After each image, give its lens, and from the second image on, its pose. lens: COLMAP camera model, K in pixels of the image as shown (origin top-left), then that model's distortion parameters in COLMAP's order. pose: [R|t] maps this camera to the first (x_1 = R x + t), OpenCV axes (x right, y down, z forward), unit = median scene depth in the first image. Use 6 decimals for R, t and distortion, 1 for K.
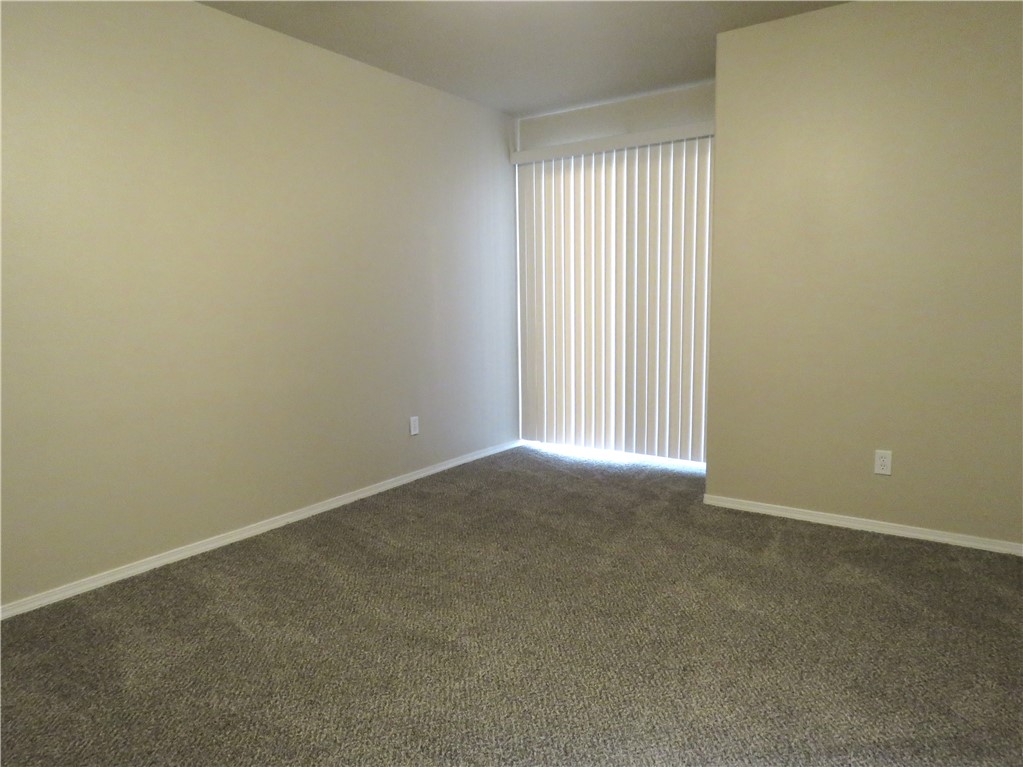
lens RADIAL K [[676.2, 0, 513.0], [0, 676.2, 382.0], [0, 0, 1]] dist [-0.006017, 0.002146]
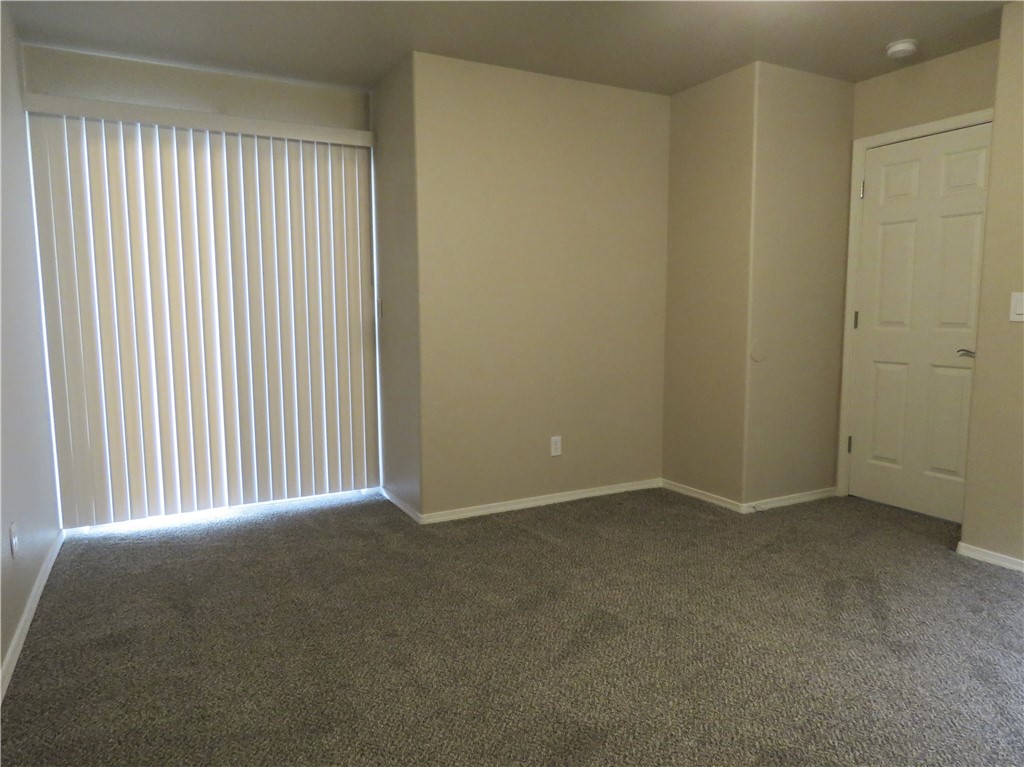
lens RADIAL K [[676.9, 0, 513.8], [0, 676.9, 380.1], [0, 0, 1]] dist [-0.006017, 0.002146]
pose [[0.452434, -0.075955, 0.888557, -0.467058], [0.114811, 0.993036, 0.026427, -0.034612], [-0.884377, 0.090059, 0.458004, 0.382937]]
